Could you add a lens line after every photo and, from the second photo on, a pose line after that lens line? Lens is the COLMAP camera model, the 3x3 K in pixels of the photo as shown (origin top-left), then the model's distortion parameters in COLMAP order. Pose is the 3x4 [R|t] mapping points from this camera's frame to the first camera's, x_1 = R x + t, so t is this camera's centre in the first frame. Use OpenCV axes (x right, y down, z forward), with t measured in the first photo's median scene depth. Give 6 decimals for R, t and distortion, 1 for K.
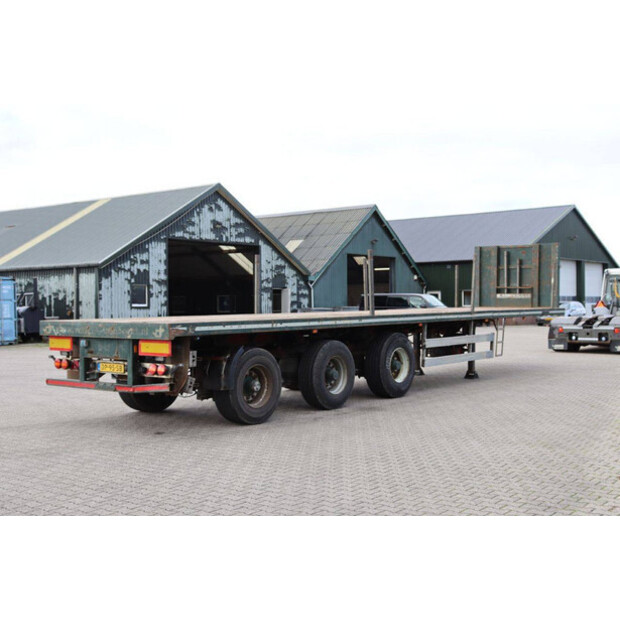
lens RADIAL K [[816.5, 0, 310.0], [0, 816.5, 310.0], [0, 0, 1]] dist [0.020475, 0.009714]
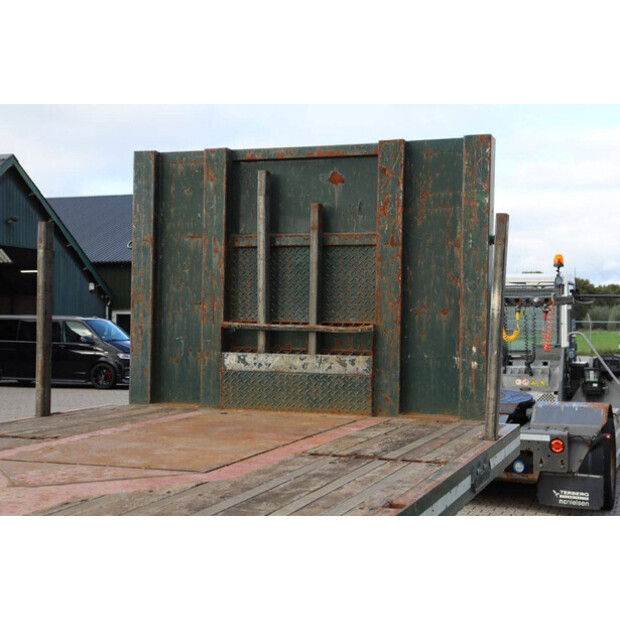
lens RADIAL K [[921.4, 0, 310.0], [0, 921.4, 310.0], [0, 0, 1]] dist [0.104882, 0.119636]
pose [[0.949807, 0.013937, 0.312525, 0.169929], [-0.008411, 0.999784, -0.019023, -0.027246], [-0.312723, 0.015440, 0.949719, 0.744441]]
